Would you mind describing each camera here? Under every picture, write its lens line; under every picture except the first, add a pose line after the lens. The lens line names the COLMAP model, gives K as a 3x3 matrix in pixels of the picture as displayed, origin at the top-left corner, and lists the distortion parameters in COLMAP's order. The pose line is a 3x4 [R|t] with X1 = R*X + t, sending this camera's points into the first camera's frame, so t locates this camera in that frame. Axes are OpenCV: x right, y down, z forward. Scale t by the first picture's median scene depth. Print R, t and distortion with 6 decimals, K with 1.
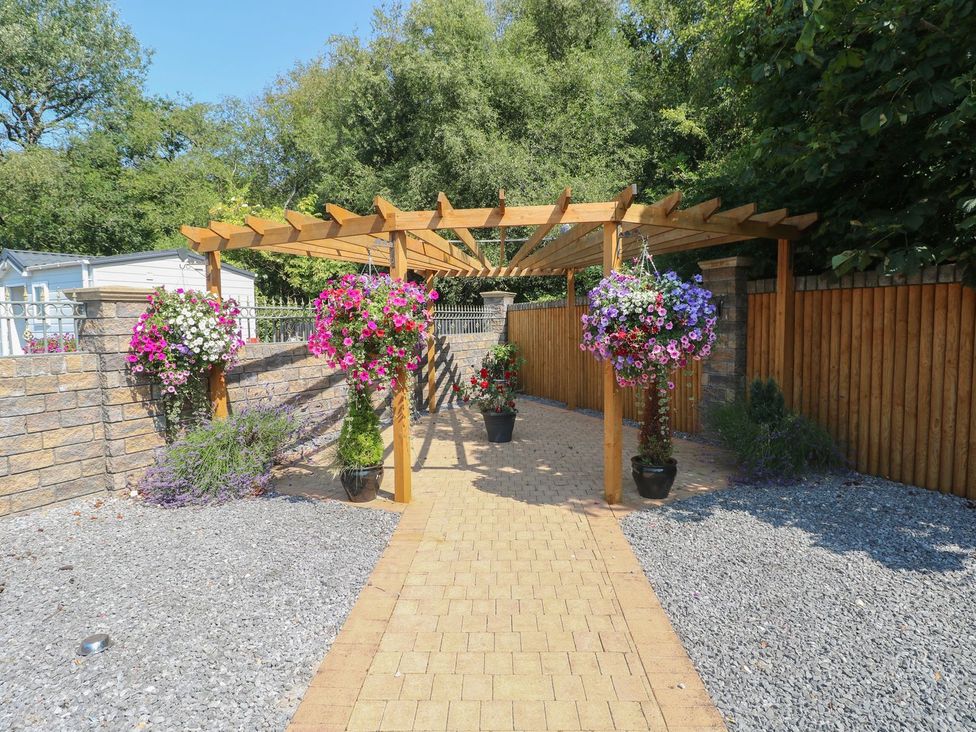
lens RADIAL K [[588.4, 0, 499.5], [0, 588.4, 357.3], [0, 0, 1]] dist [0.001367, -0.017415]
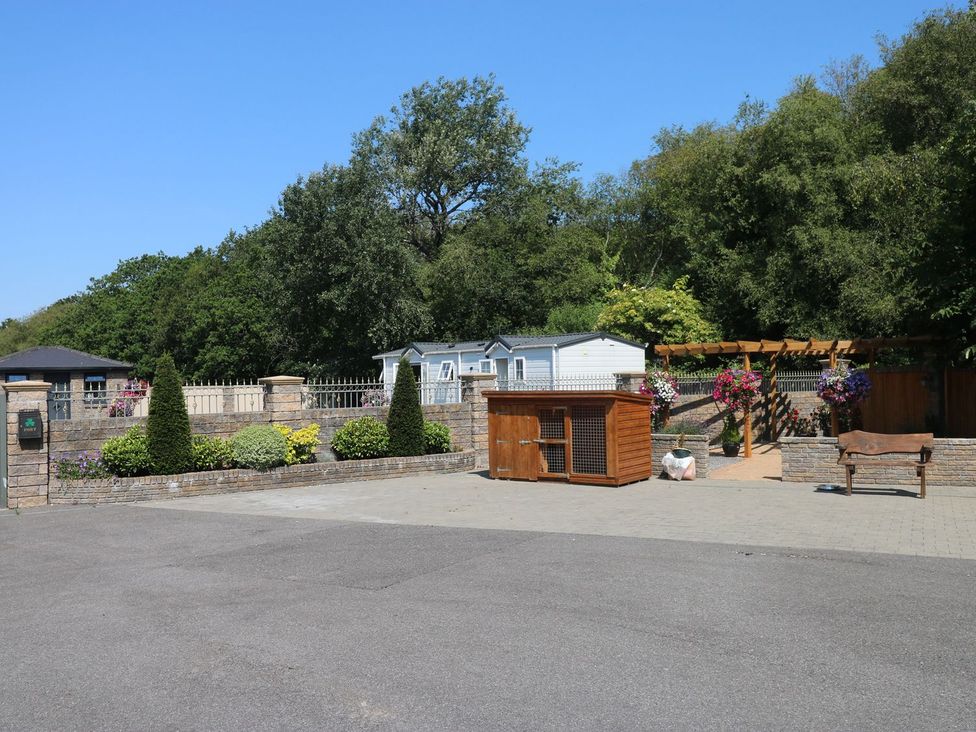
lens RADIAL K [[848.4, 0, 488.0], [0, 848.4, 366.0], [0, 0, 1]] dist [0.005865, 0.000778]
pose [[0.880809, -0.004773, -0.473447, 0.418478], [-0.028188, 0.997647, -0.062498, 0.080397], [0.472631, 0.068394, 0.878602, -1.981327]]
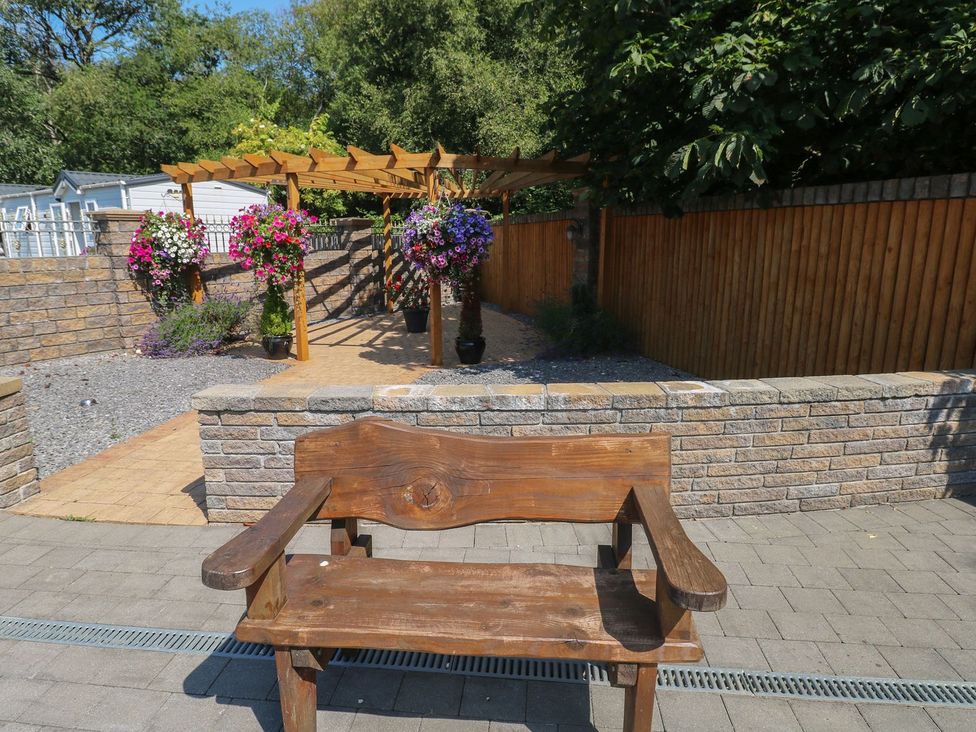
lens RADIAL K [[603.8, 0, 488.0], [0, 603.8, 366.0], [0, 0, 1]] dist [0.003718, -0.021371]
pose [[0.992637, 0.037921, -0.115034, 0.344534], [-0.020168, 0.988215, 0.151739, 0.012751], [0.119433, -0.148302, 0.981704, -0.321704]]
